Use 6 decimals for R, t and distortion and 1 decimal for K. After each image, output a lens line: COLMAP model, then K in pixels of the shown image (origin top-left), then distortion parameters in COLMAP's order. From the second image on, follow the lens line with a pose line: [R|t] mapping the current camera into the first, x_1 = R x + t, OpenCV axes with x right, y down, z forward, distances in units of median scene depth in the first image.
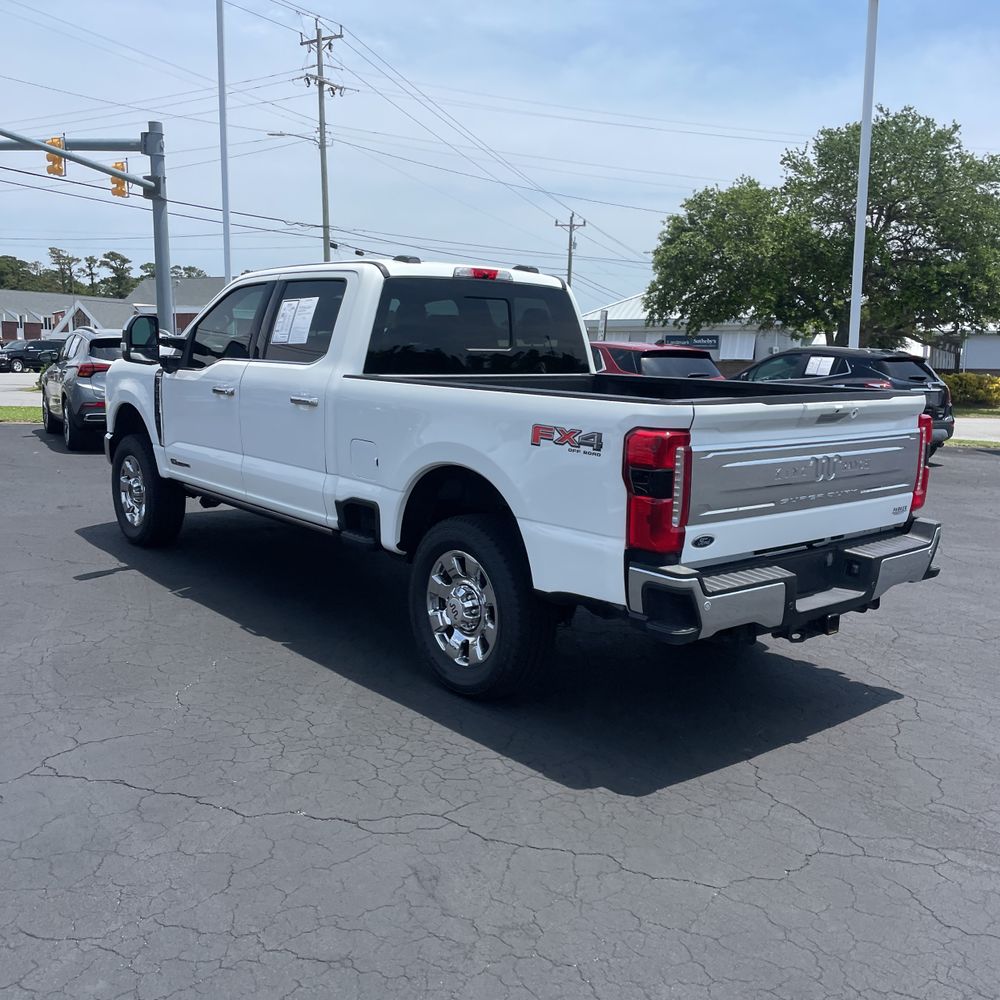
lens RADIAL K [[1011.3, 0, 506.8], [0, 1011.3, 505.6], [0, 0, 1]] dist [0.046371, 0.000000]
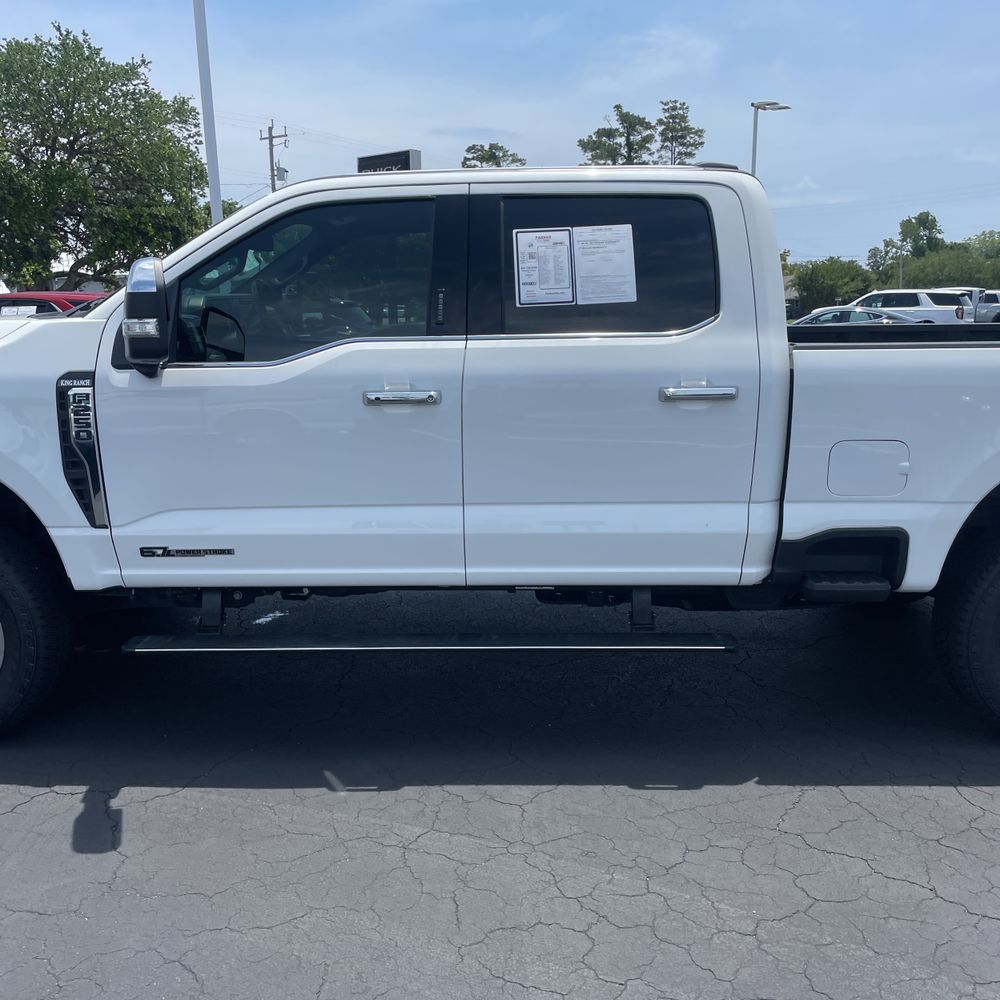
lens RADIAL K [[1011.3, 0, 498.7], [0, 1011.3, 497.6], [0, 0, 1]] dist [0.046371, 0.000000]
pose [[0.645797, -0.179221, 0.742177, -0.737372], [0.145387, 0.983140, 0.110901, -0.126352], [-0.749539, 0.036283, 0.660965, 0.677860]]
